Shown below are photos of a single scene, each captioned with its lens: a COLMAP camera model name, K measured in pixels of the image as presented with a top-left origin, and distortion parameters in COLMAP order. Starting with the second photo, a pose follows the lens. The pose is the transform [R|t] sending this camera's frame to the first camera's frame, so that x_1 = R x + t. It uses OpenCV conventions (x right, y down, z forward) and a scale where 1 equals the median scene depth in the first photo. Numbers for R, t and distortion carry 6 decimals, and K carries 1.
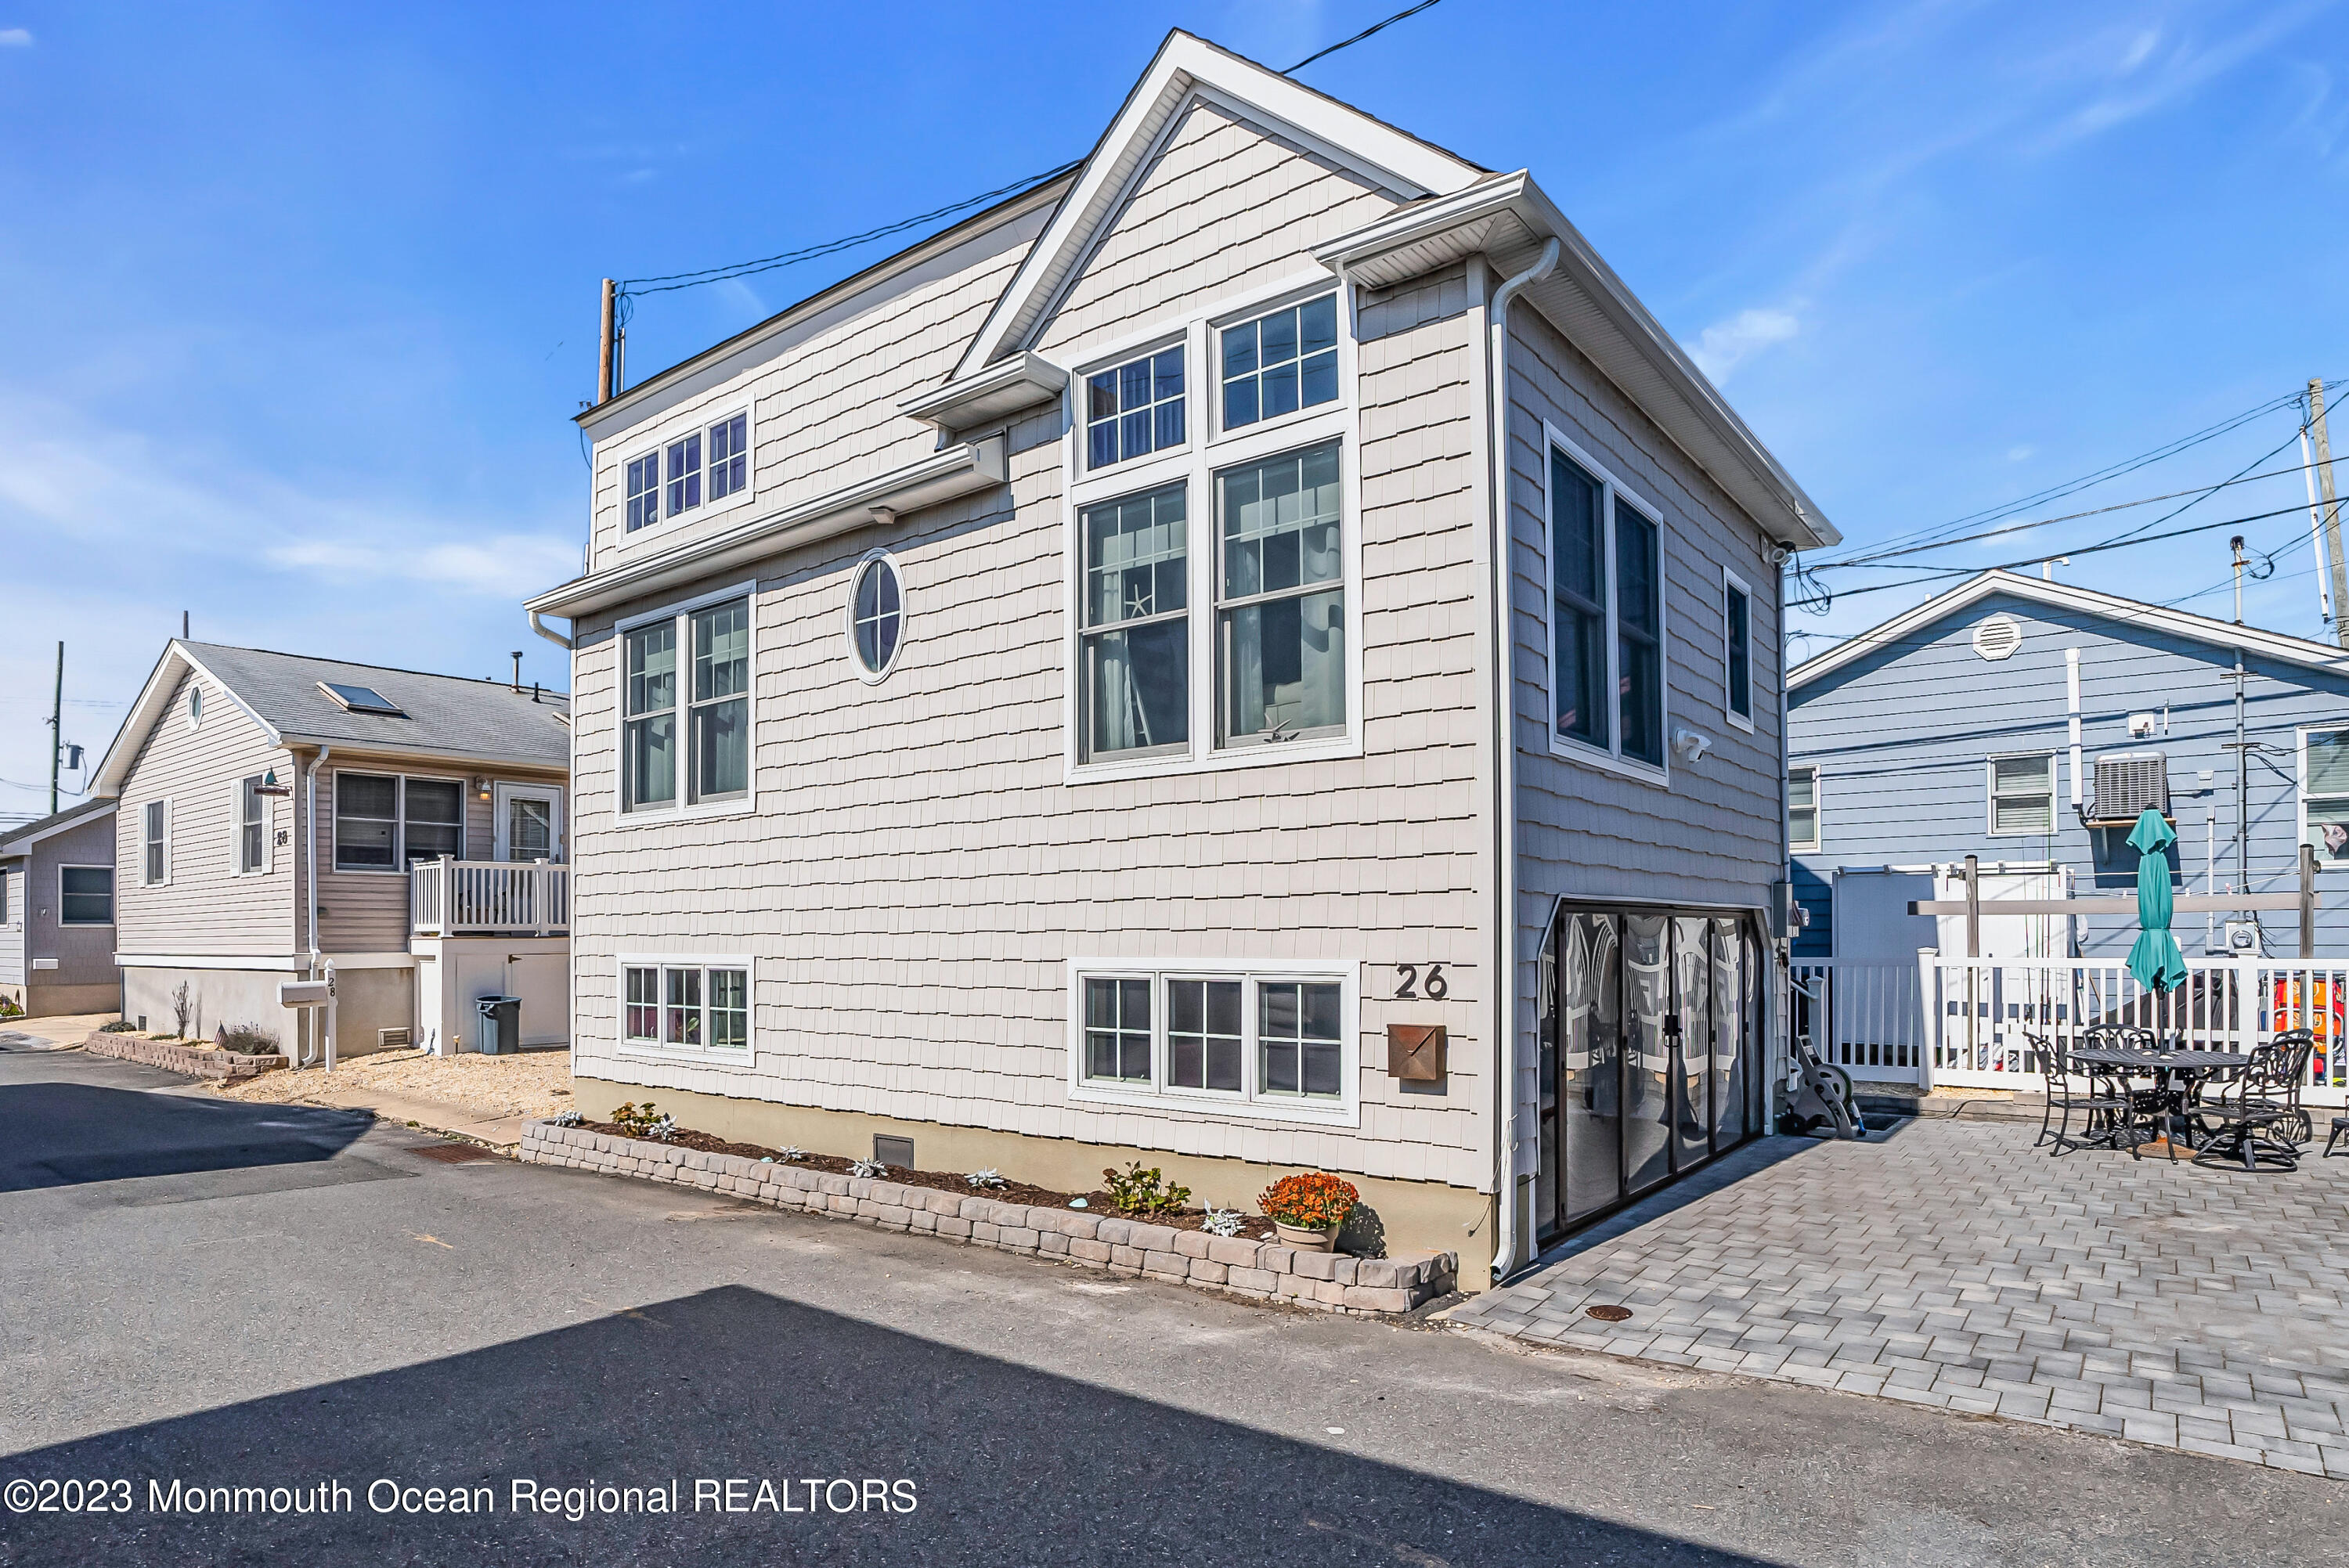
lens RADIAL K [[1326.2, 0, 1134.3], [0, 1326.2, 934.1], [0, 0, 1]] dist [-0.058789, 0.018540]
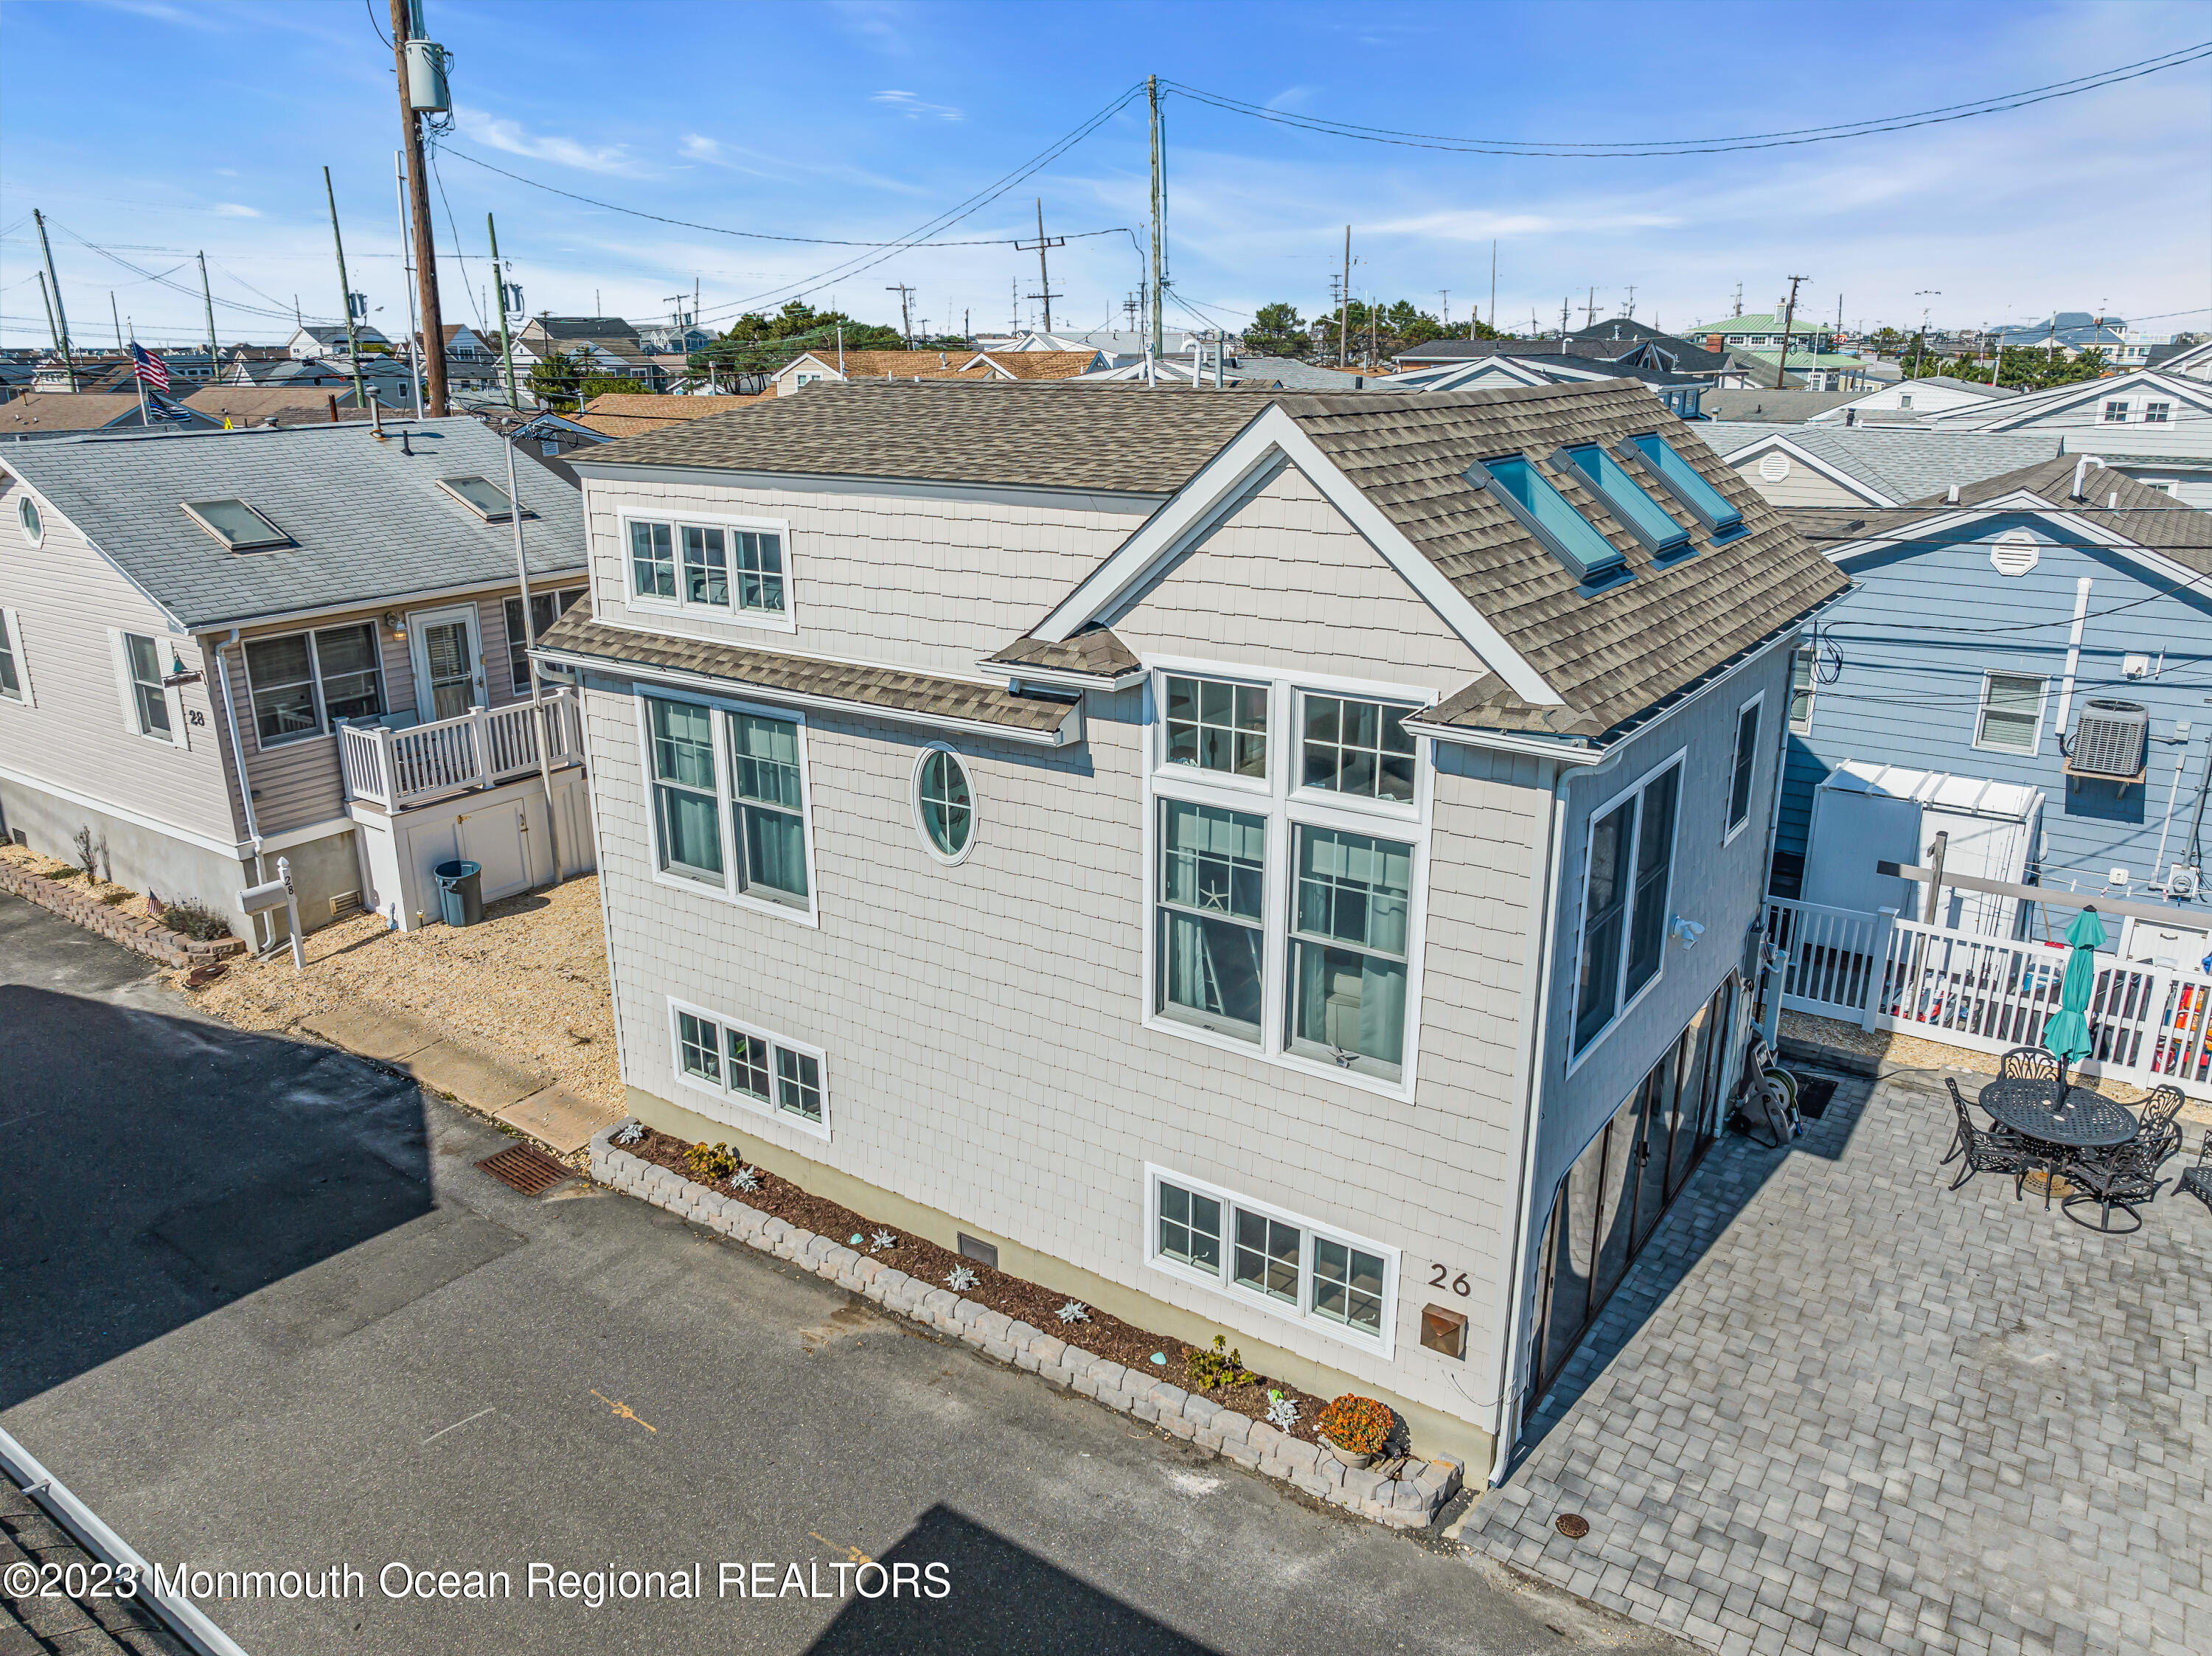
lens RADIAL K [[1561.2, 0, 1113.9], [0, 1561.2, 835.0], [0, 0, 1]] dist [-0.034380, 0.005018]
pose [[0.997832, -0.018877, 0.063047, -0.140512], [-0.001430, 0.951537, 0.307532, -0.603120], [-0.065797, -0.306956, 0.949447, -0.197719]]
